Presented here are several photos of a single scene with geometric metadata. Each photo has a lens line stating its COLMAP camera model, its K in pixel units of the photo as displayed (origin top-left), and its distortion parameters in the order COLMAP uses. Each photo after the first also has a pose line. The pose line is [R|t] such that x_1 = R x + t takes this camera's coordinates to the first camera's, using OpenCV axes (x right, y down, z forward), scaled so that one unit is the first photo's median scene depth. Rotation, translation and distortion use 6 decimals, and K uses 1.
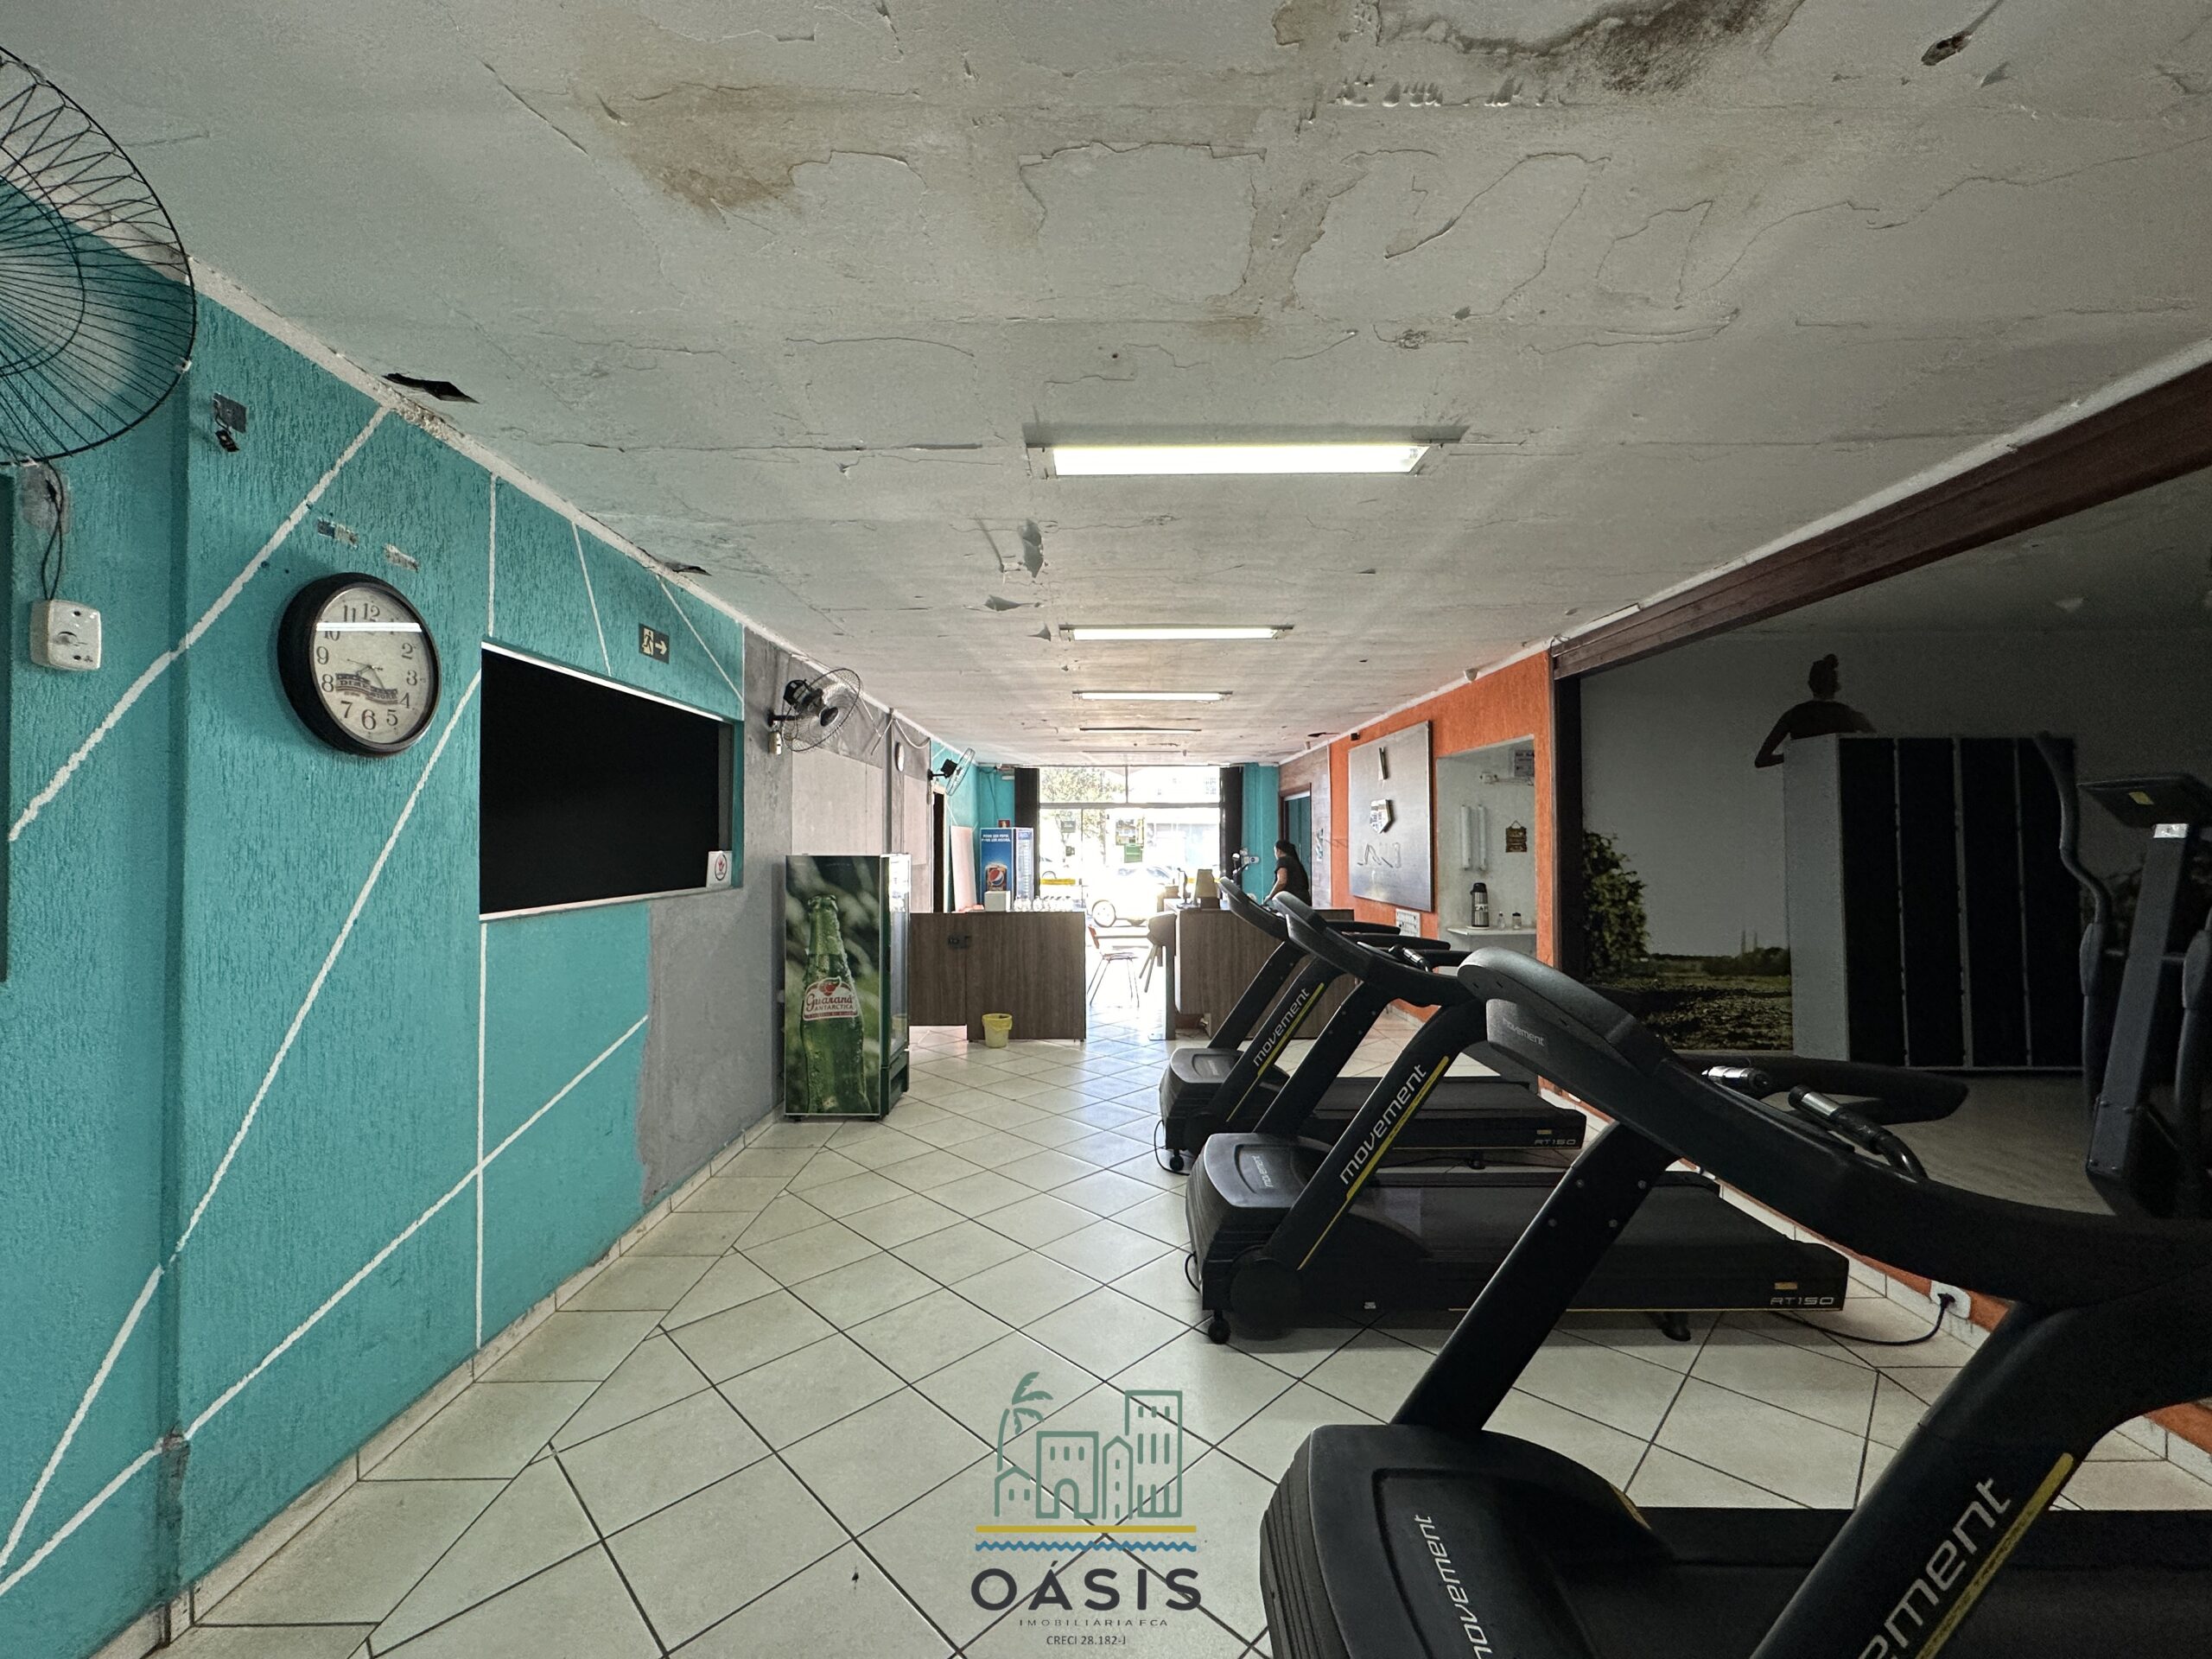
lens RADIAL K [[885.0, 0, 1093.3], [0, 885.0, 824.8], [0, 0, 1]] dist [-0.002998, -0.000158]
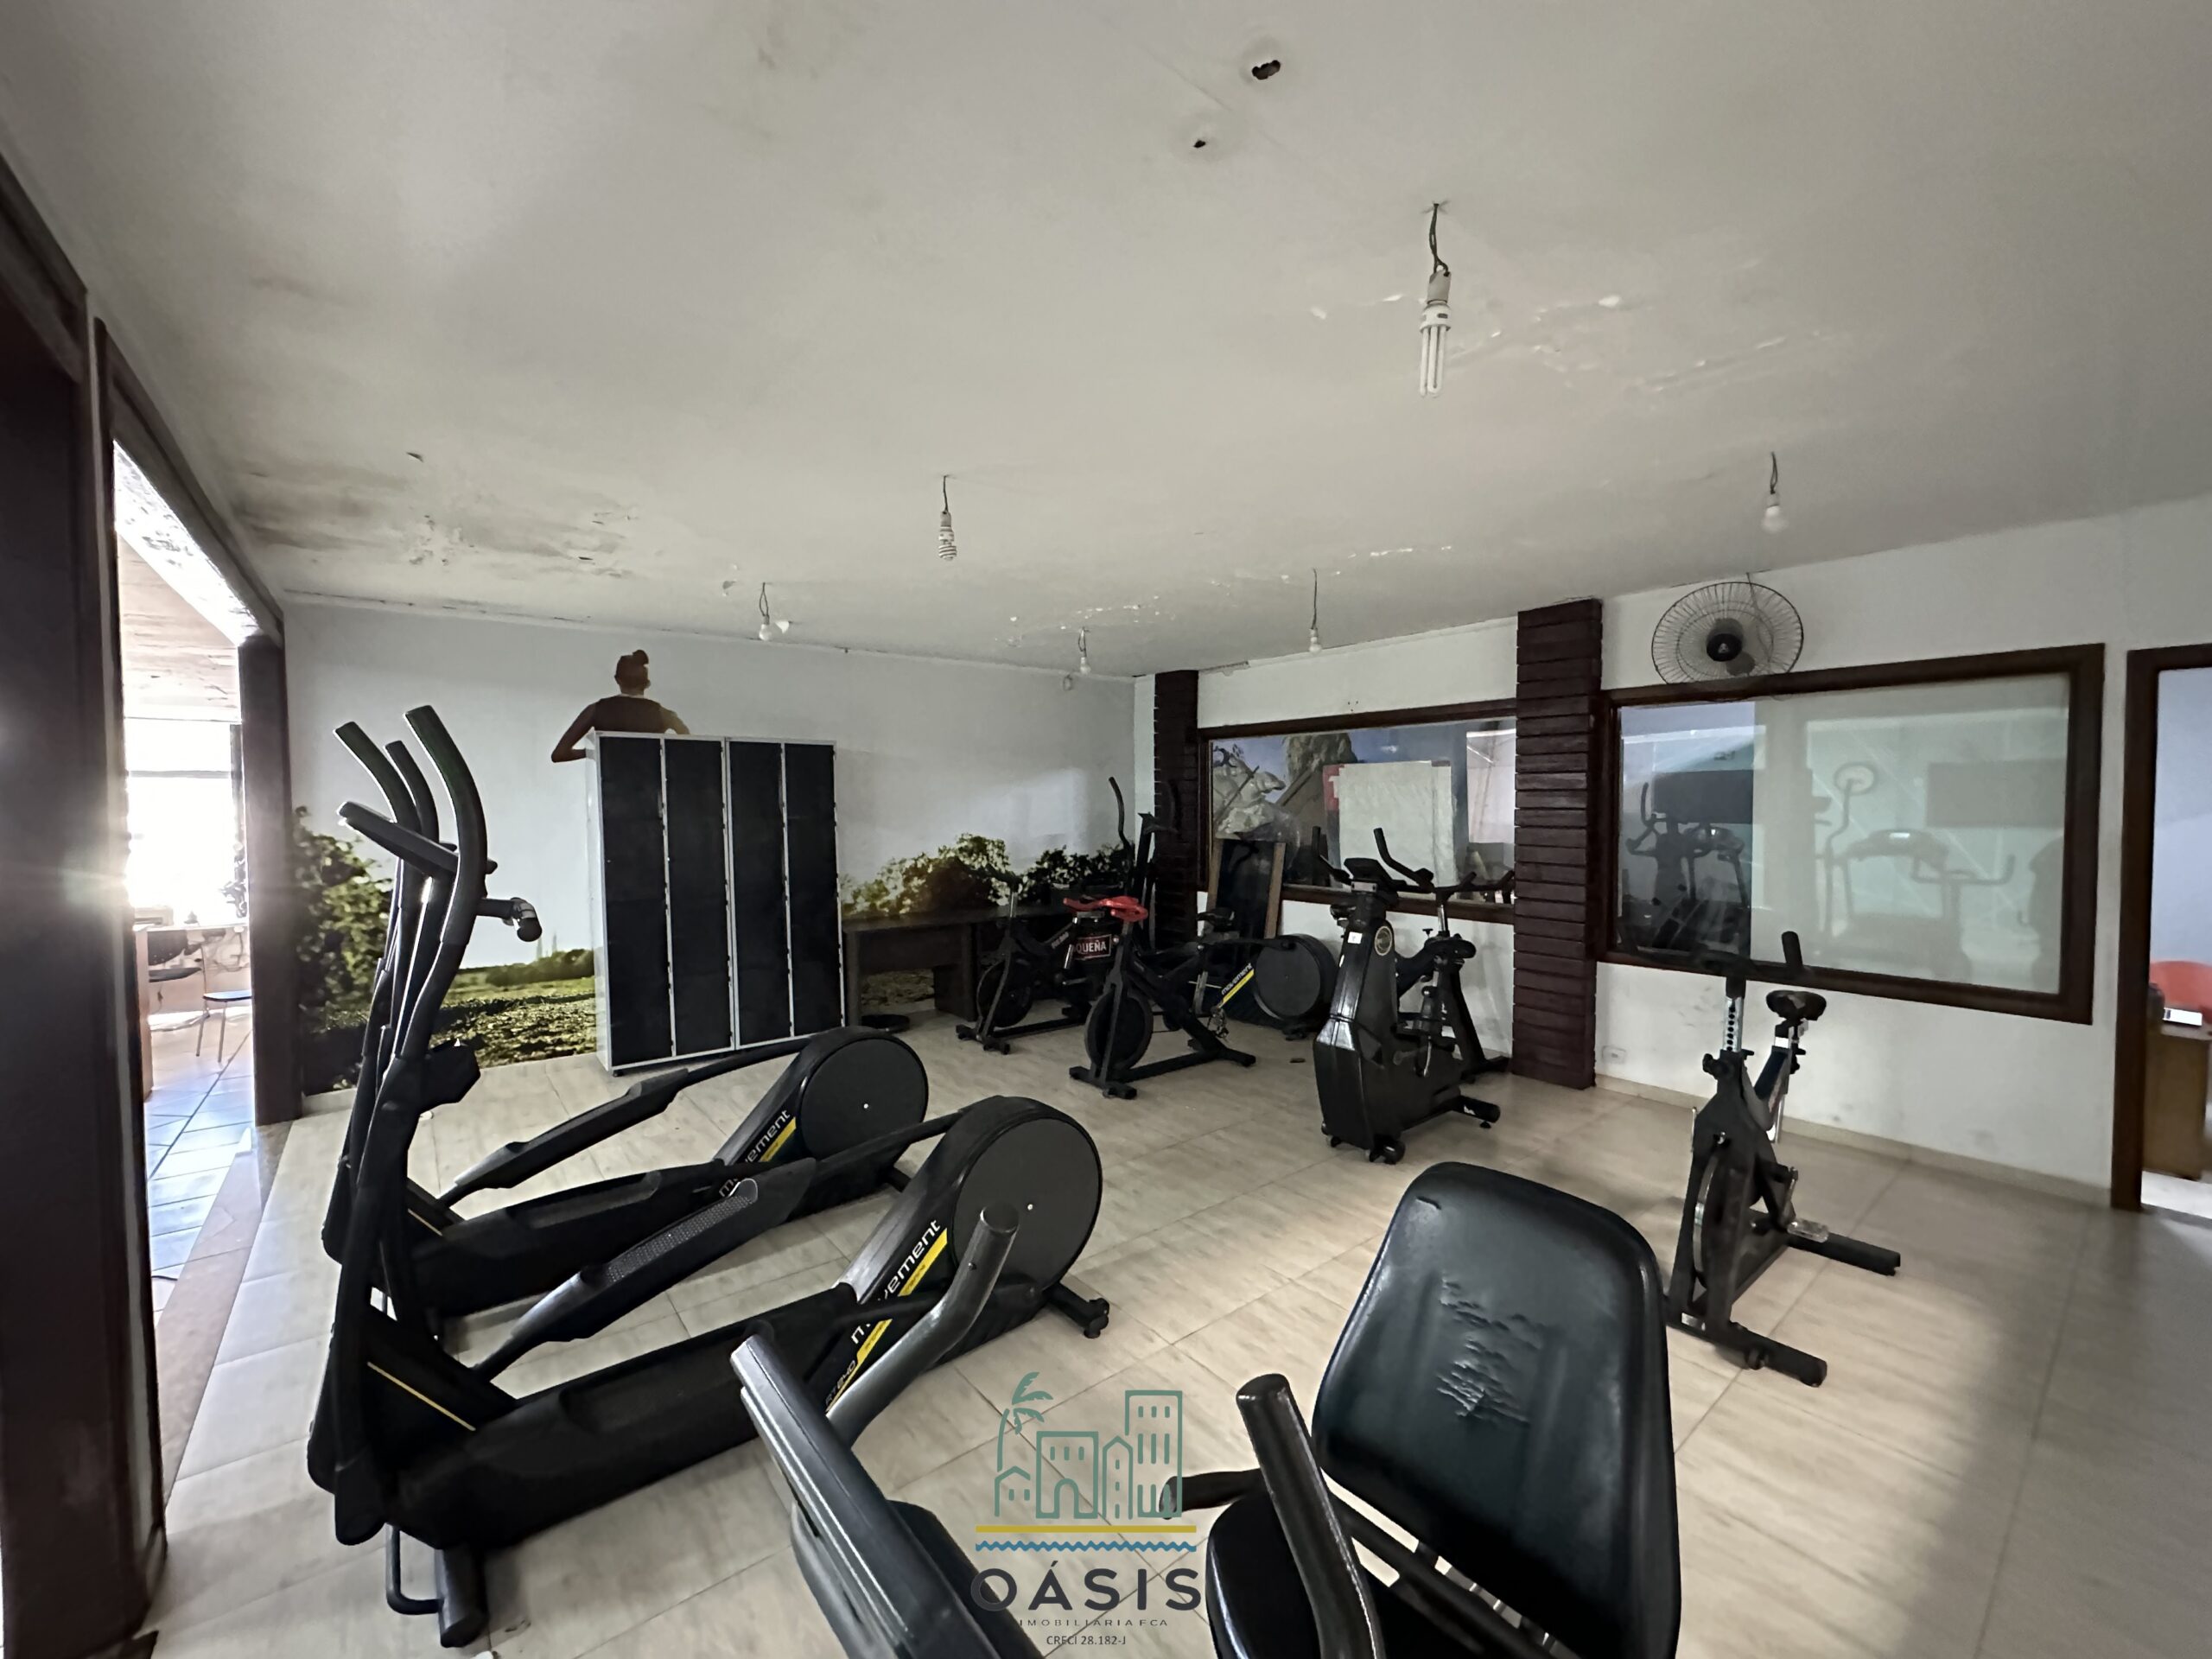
lens RADIAL K [[885.0, 0, 1108.2], [0, 885.0, 831.6], [0, 0, 1]] dist [-0.002998, -0.000158]
pose [[0.775598, -0.020769, 0.630886, 0.614525], [-0.010404, 0.998902, 0.045674, -0.040334], [-0.631142, -0.041988, 0.774530, -0.110883]]
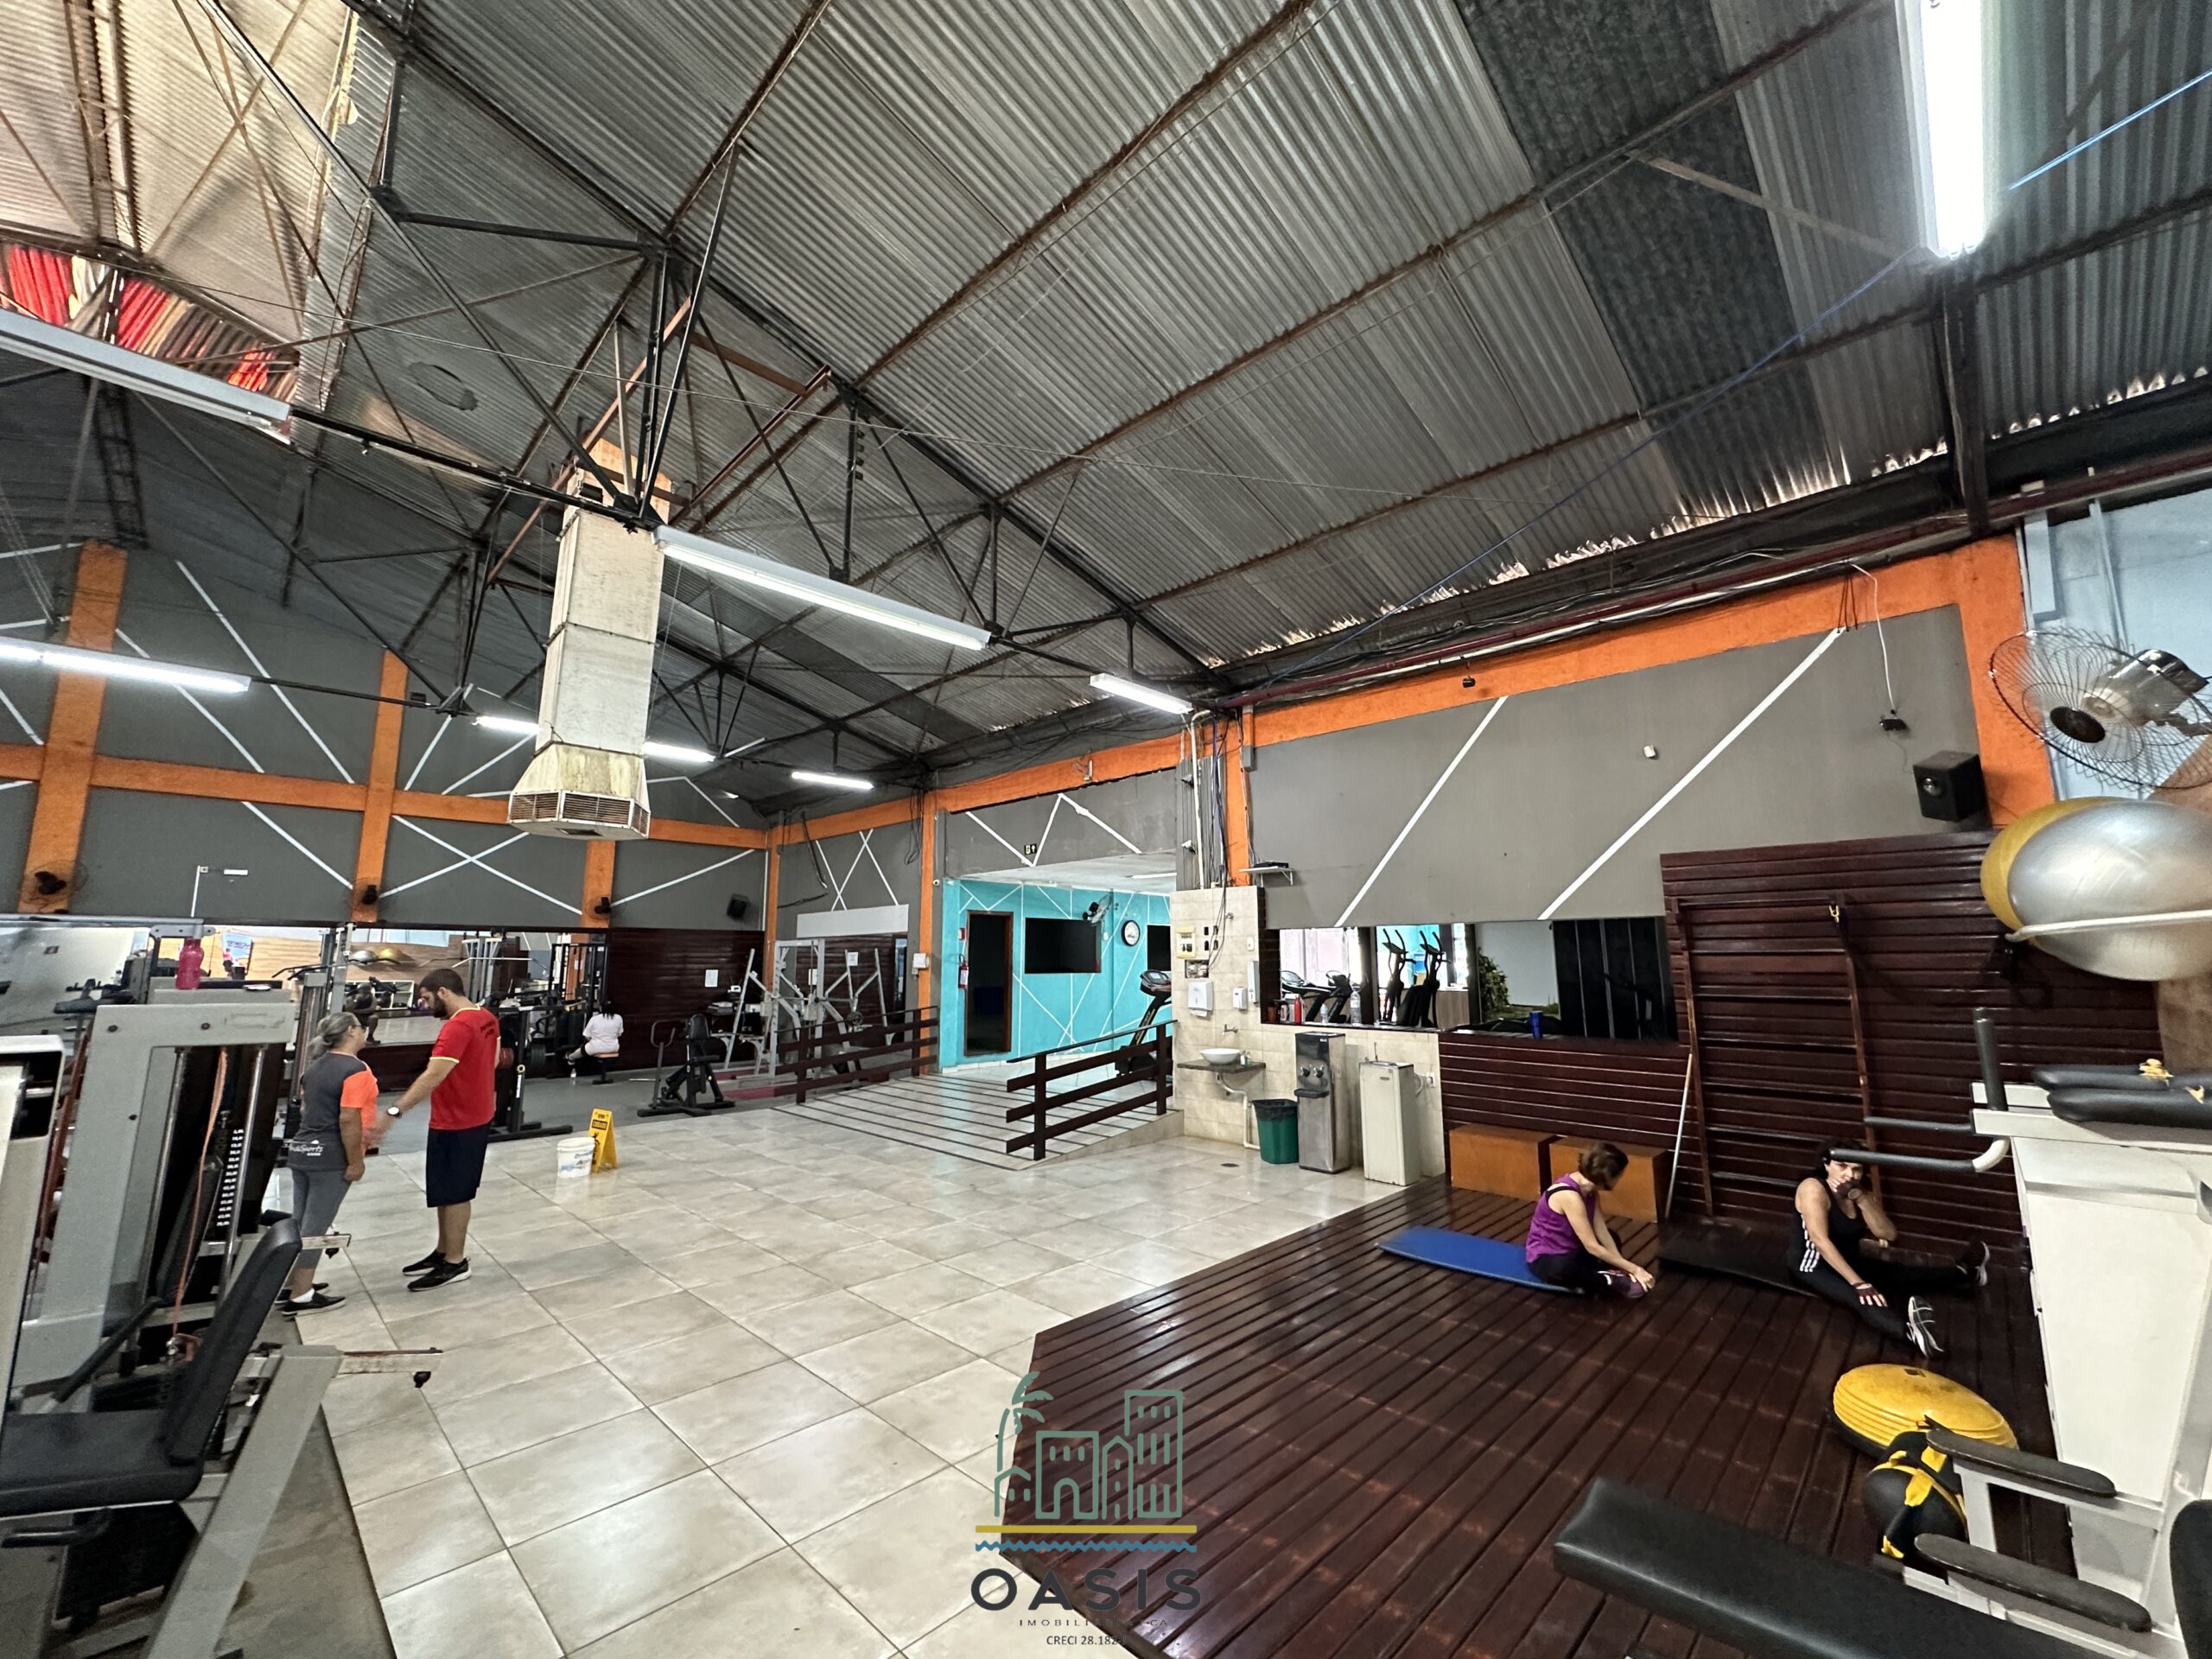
lens RADIAL K [[885.0, 0, 1107.1], [0, 885.0, 829.7], [0, 0, 1]] dist [-0.002998, -0.000158]
pose [[0.720682, -0.098886, -0.686177, 1.617419], [0.008879, 0.991010, -0.133490, -0.024330], [0.693209, 0.090111, 0.715081, -1.735857]]
